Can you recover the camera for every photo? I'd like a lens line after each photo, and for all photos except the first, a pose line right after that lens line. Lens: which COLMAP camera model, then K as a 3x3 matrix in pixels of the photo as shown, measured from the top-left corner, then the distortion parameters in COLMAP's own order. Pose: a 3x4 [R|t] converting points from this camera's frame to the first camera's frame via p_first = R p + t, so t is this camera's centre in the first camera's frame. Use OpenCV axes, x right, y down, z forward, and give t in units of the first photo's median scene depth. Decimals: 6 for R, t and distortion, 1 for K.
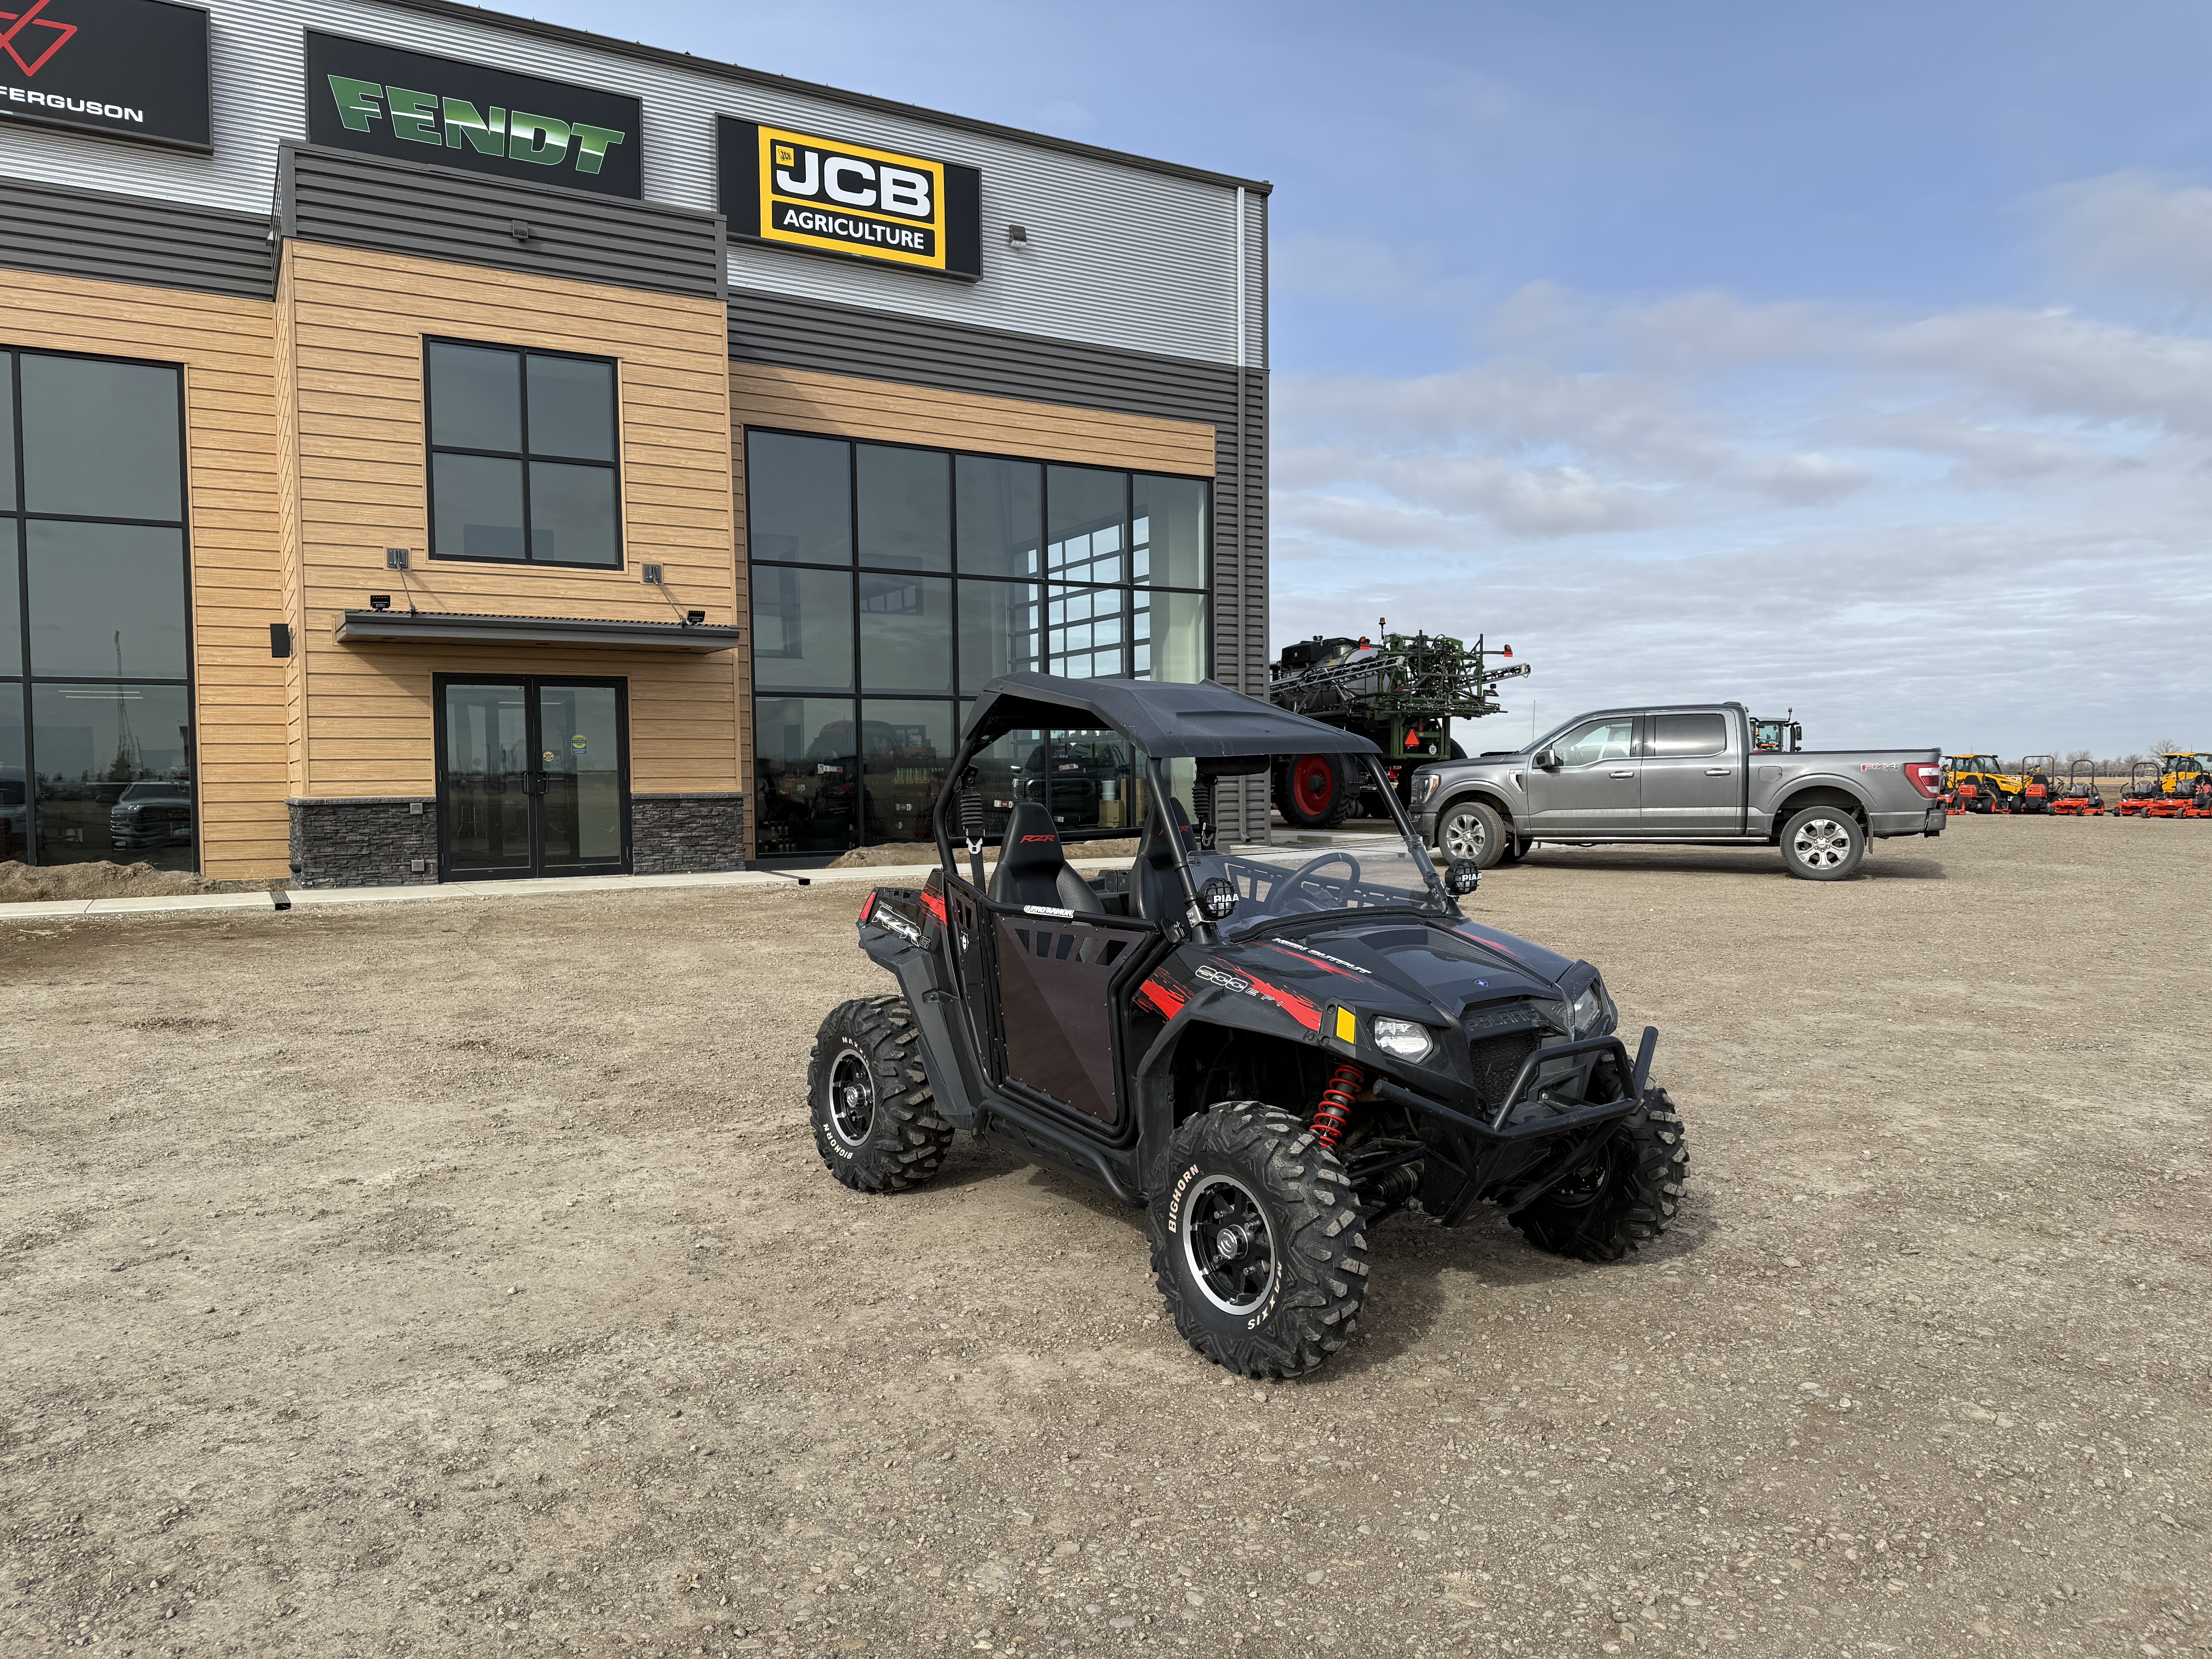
lens RADIAL K [[1559.7, 0, 1059.8], [0, 1559.7, 828.6], [0, 0, 1]] dist [0.058603, -0.069278]
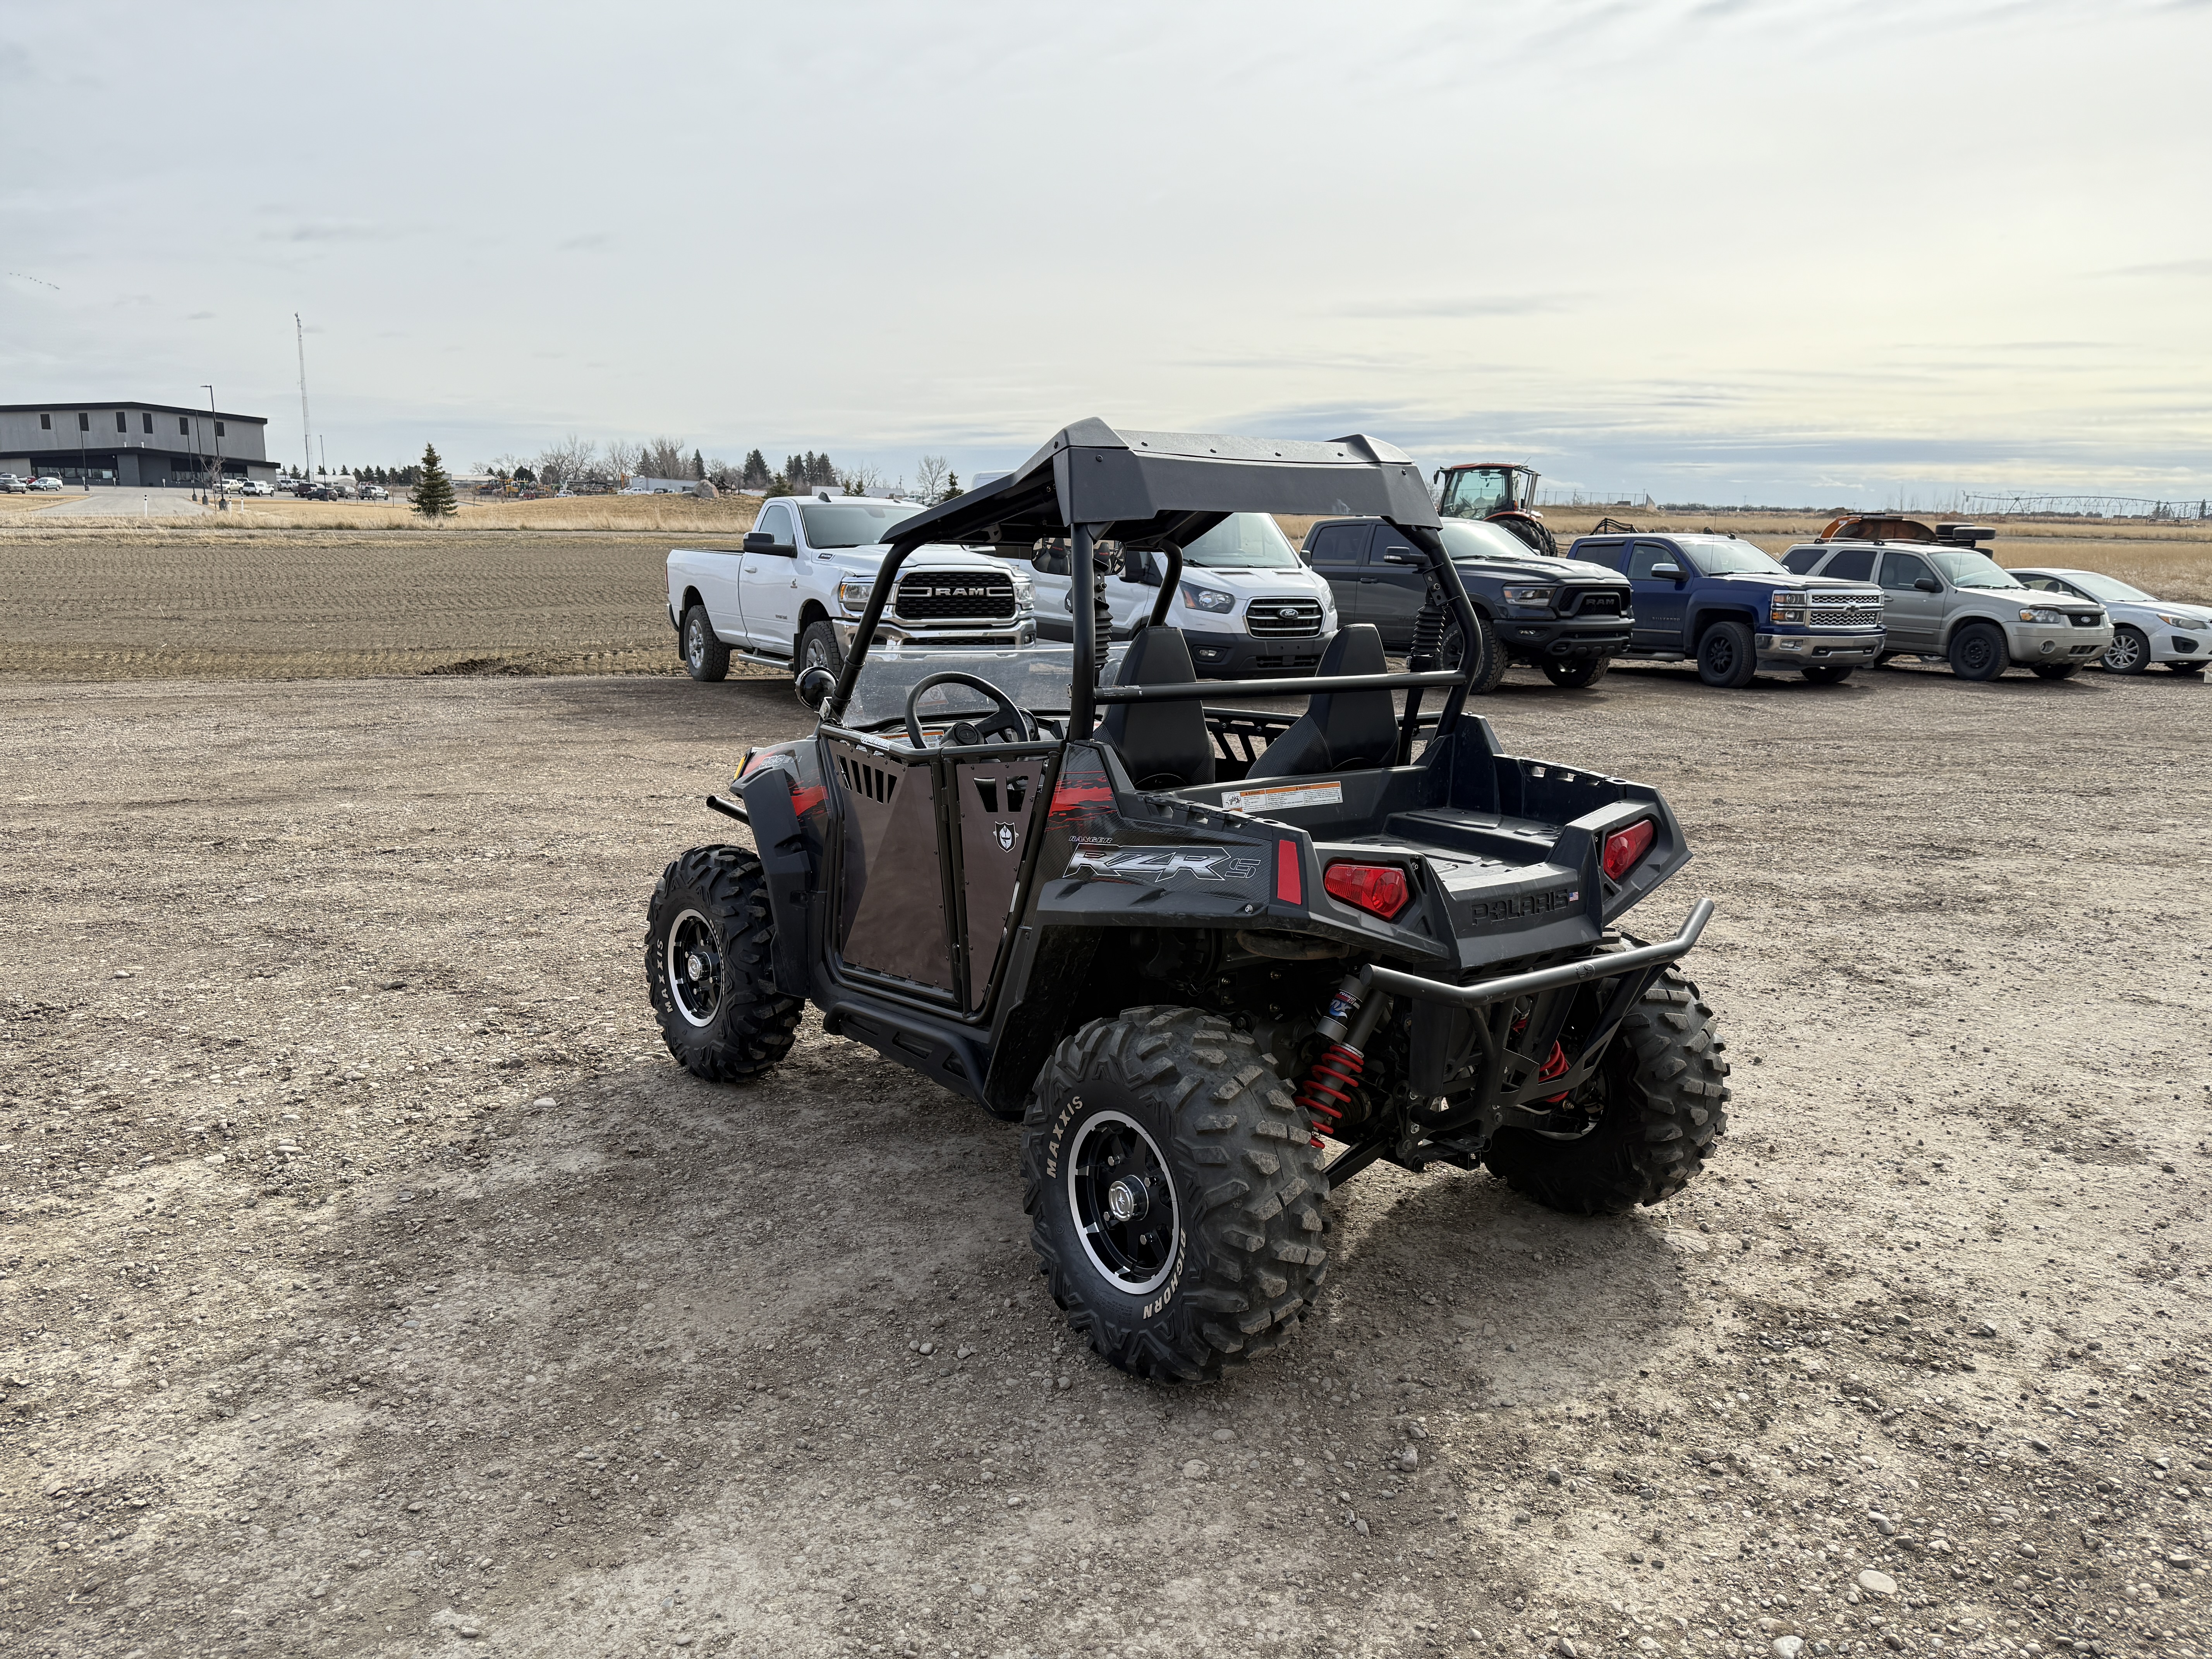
lens RADIAL K [[1559.7, 0, 1059.8], [0, 1559.7, 828.6], [0, 0, 1]] dist [0.058603, -0.069278]
pose [[-0.999906, -0.012557, -0.005505, 0.037395], [-0.013506, 0.971248, 0.237686, -0.029709], [0.002363, 0.237738, -0.971327, 0.549674]]
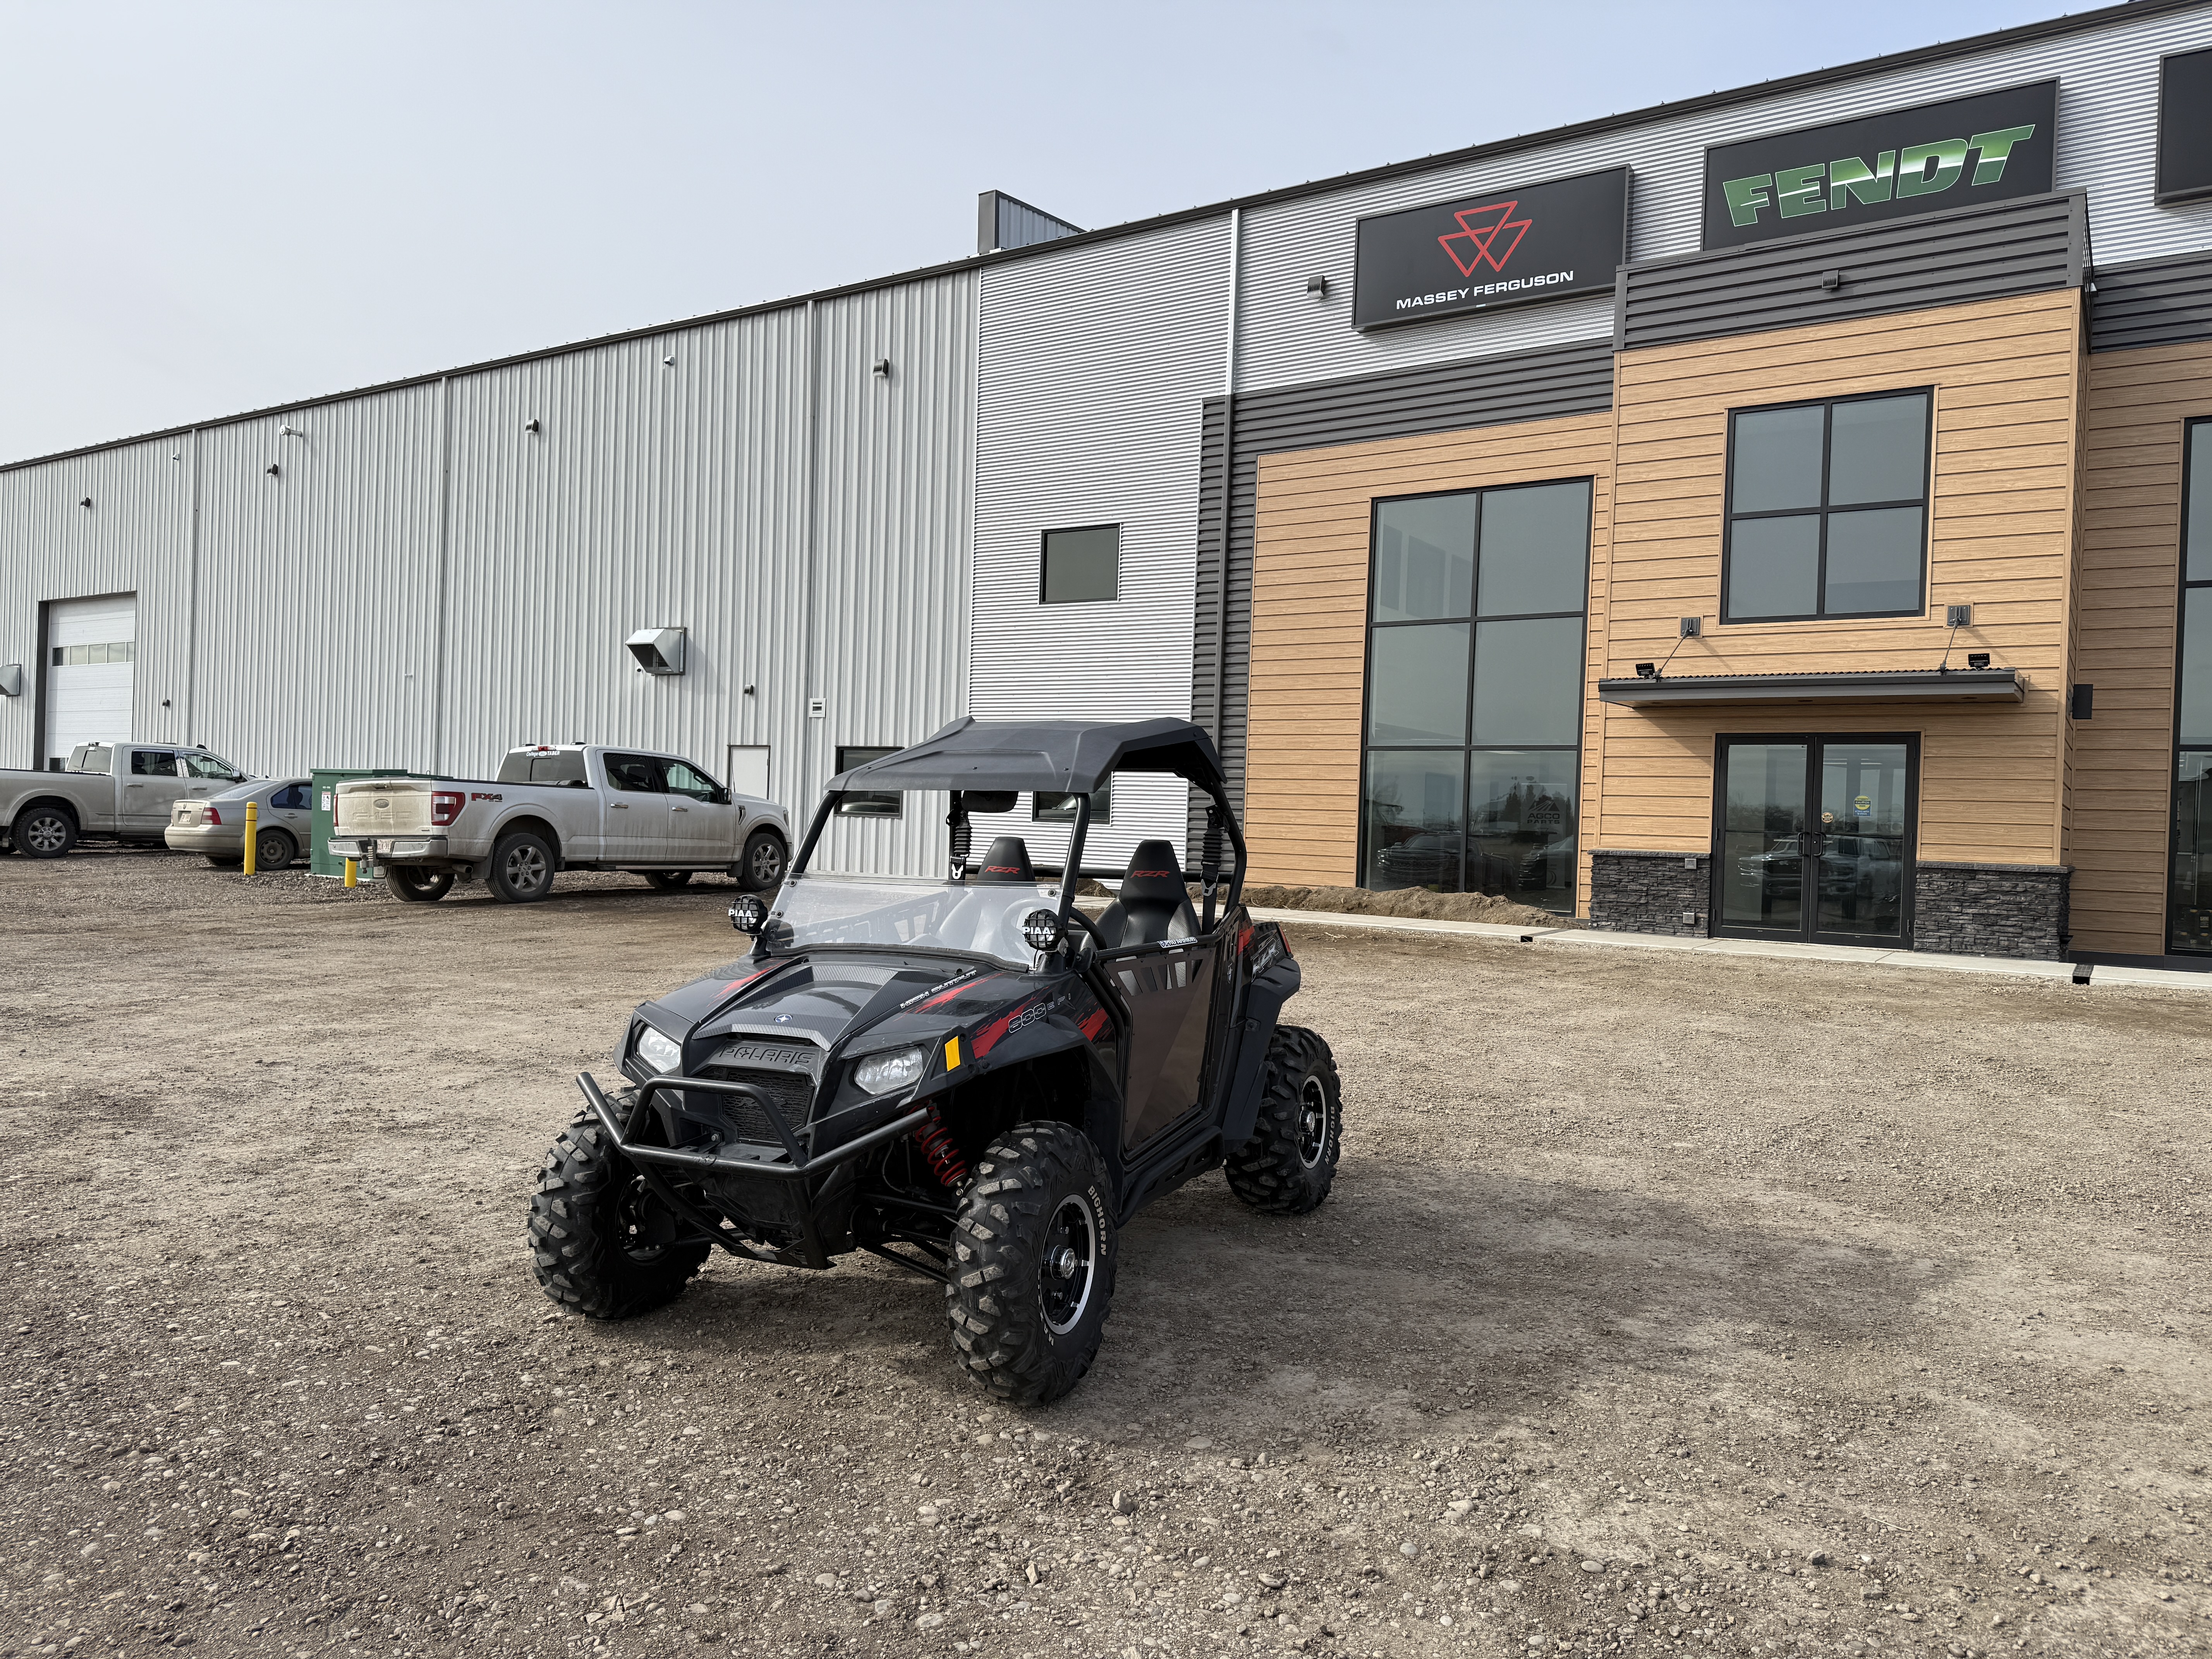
lens RADIAL K [[1514.7, 0, 1094.7], [0, 1514.7, 820.9], [0, 0, 1]] dist [0.056157, -0.064730]
pose [[0.452836, 0.027685, -0.891164, 0.311435], [-0.067266, 0.997730, -0.003186, -0.011080], [0.889053, 0.061388, 0.453670, 0.184516]]
